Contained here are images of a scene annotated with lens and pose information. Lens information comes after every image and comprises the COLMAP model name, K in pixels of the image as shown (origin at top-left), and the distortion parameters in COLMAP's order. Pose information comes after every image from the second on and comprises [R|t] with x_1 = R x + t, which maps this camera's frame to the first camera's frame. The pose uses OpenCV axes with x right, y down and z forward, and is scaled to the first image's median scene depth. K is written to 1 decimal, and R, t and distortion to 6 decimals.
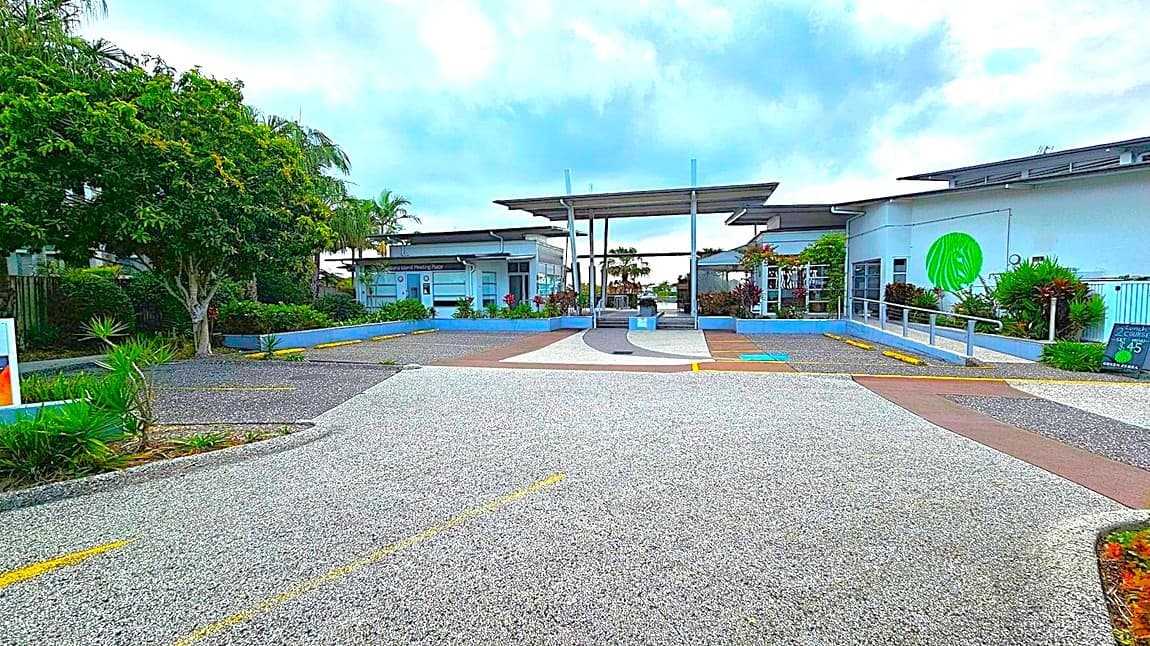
lens RADIAL K [[468.9, 0, 570.1], [0, 468.9, 320.6], [0, 0, 1]] dist [-0.000208, -0.000617]
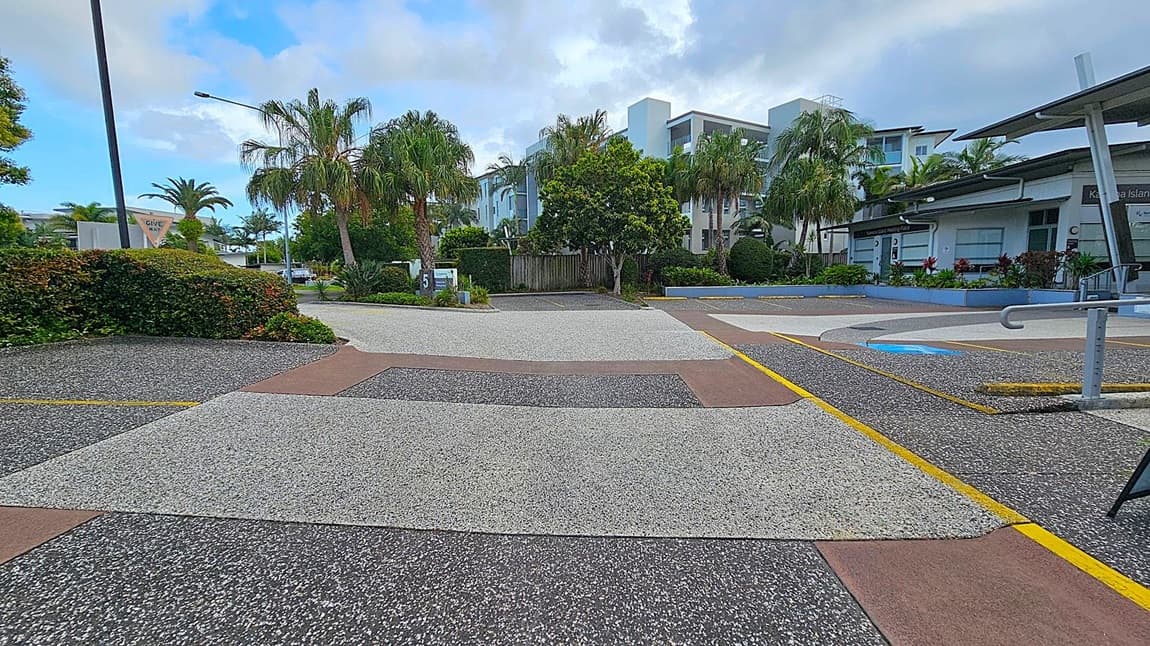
lens RADIAL K [[468.9, 0, 570.1], [0, 468.9, 320.6], [0, 0, 1]] dist [-0.000208, -0.000617]
pose [[0.186350, 0.110522, -0.976247, 0.450983], [-0.044831, 0.993574, 0.103926, -0.002926], [0.981460, 0.024399, 0.190108, 0.188300]]
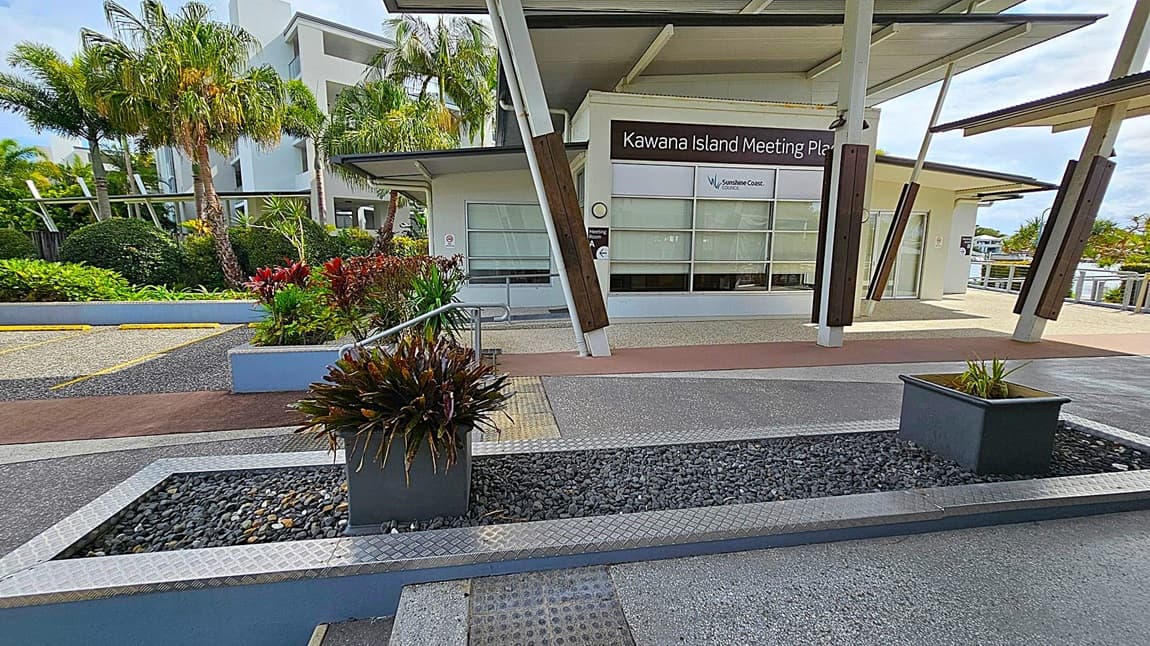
lens RADIAL K [[468.9, 0, 570.1], [0, 468.9, 320.6], [0, 0, 1]] dist [-0.000208, -0.000617]
pose [[0.400986, 0.153690, -0.903100, 0.233843], [-0.065736, 0.988112, 0.138971, -0.059162], [0.913722, 0.003641, 0.406322, 0.842527]]
